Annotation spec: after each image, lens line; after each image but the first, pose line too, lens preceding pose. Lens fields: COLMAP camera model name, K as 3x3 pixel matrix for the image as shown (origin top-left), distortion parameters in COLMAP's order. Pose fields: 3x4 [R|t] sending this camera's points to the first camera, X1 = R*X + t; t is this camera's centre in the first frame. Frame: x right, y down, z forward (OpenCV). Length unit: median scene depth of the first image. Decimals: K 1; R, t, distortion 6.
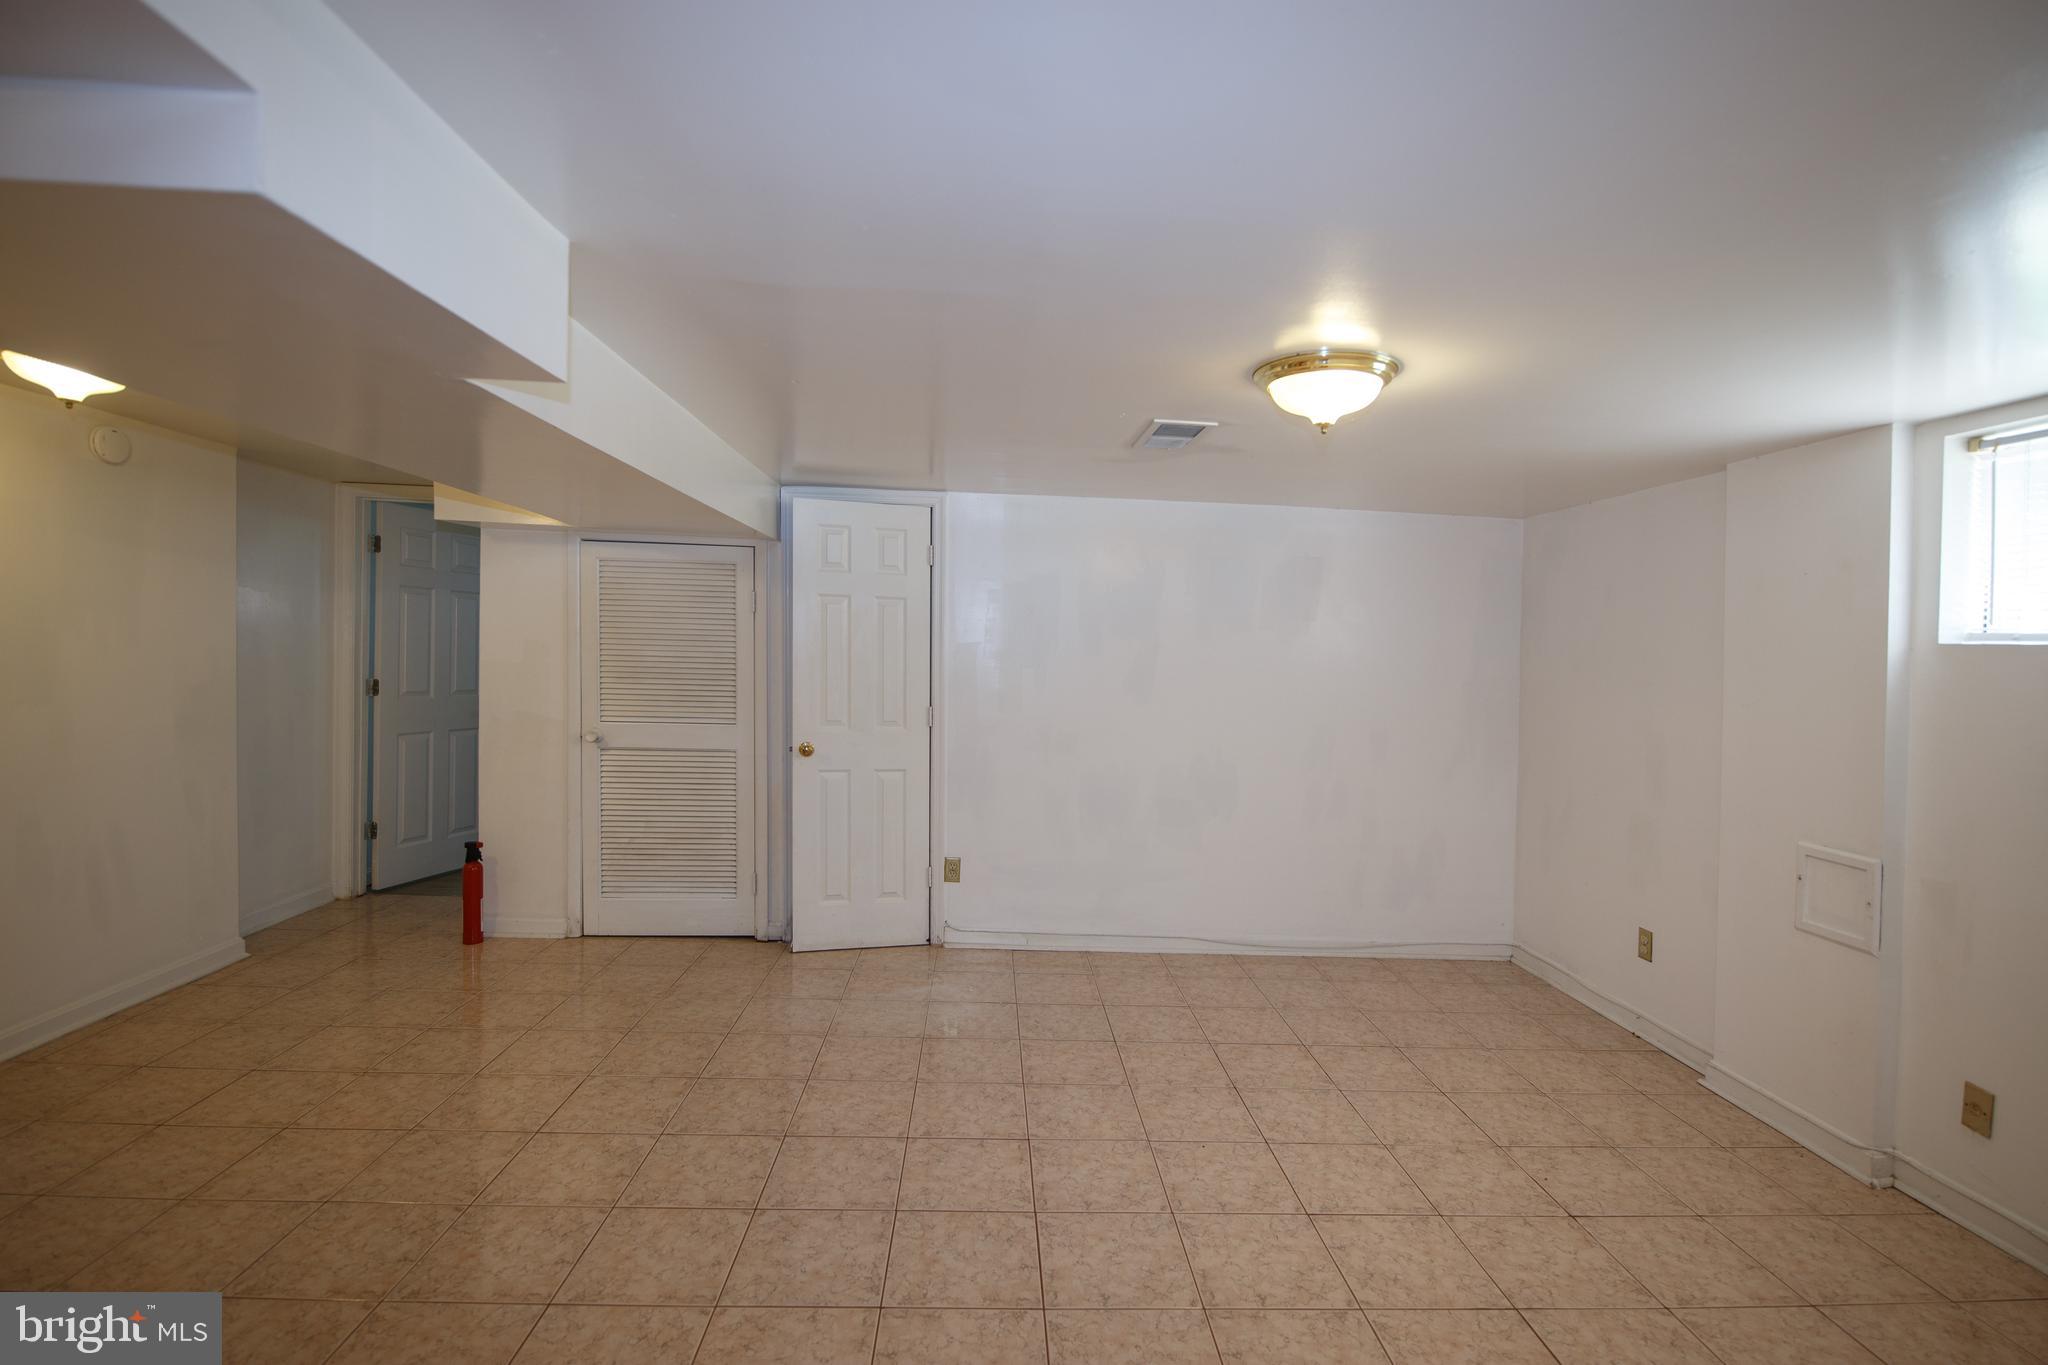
lens RADIAL K [[937.2, 0, 1026.7], [0, 937.2, 674.6], [0, 0, 1]] dist [-0.004434, -0.003554]
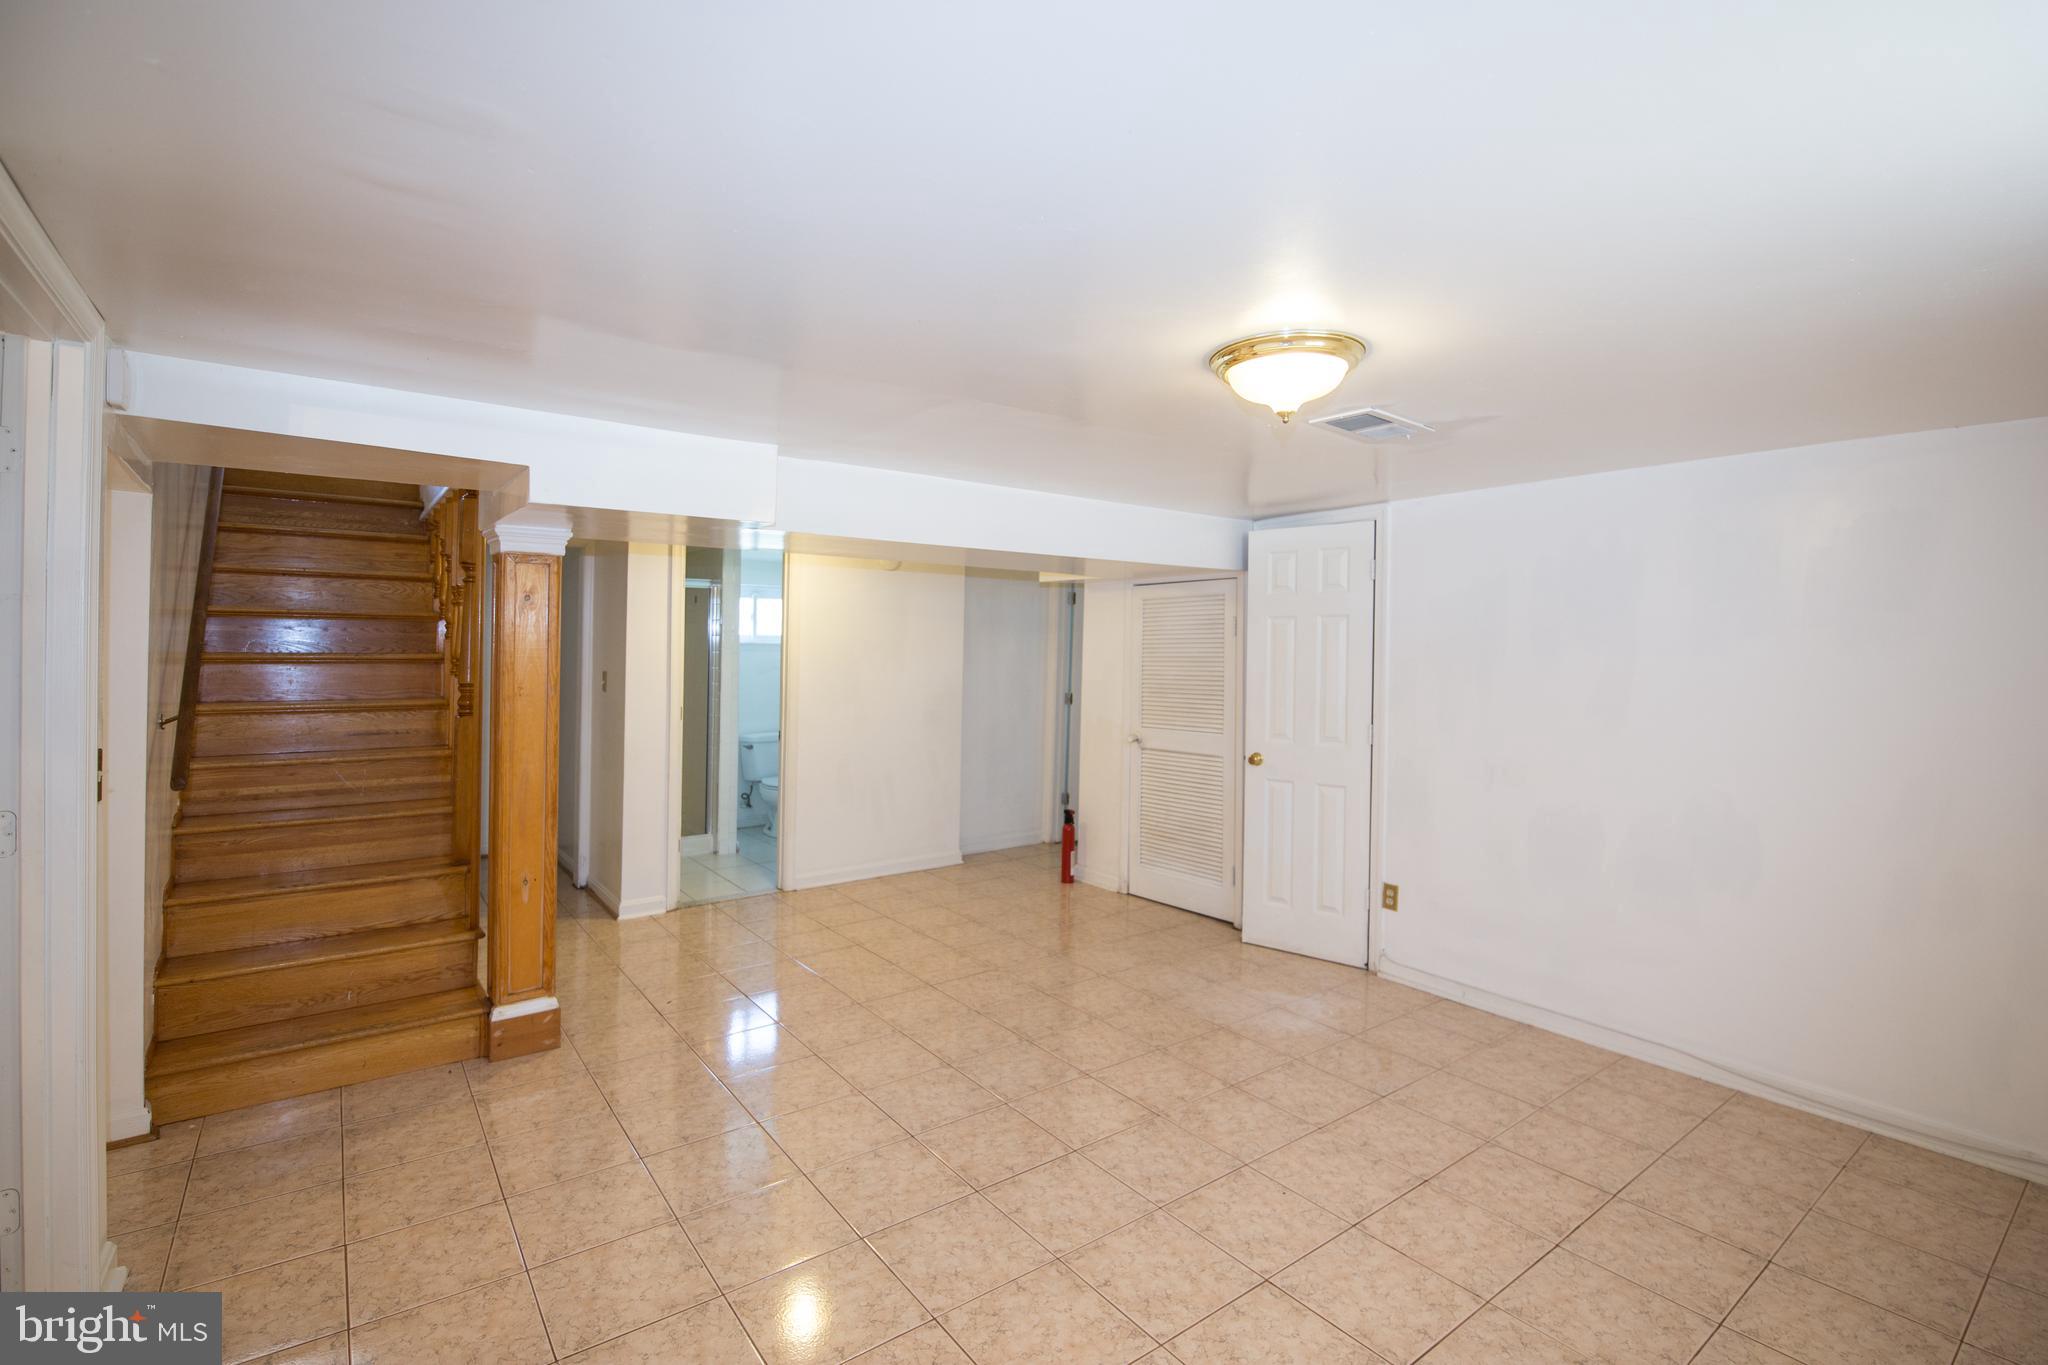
lens RADIAL K [[937.2, 0, 1024.0], [0, 937.2, 671.9], [0, 0, 1]] dist [-0.004434, -0.003554]
pose [[0.564262, -0.009570, -0.825540, 0.515403], [-0.012807, 0.999711, -0.020343, 0.003707], [0.825497, 0.022052, 0.563976, 0.155431]]
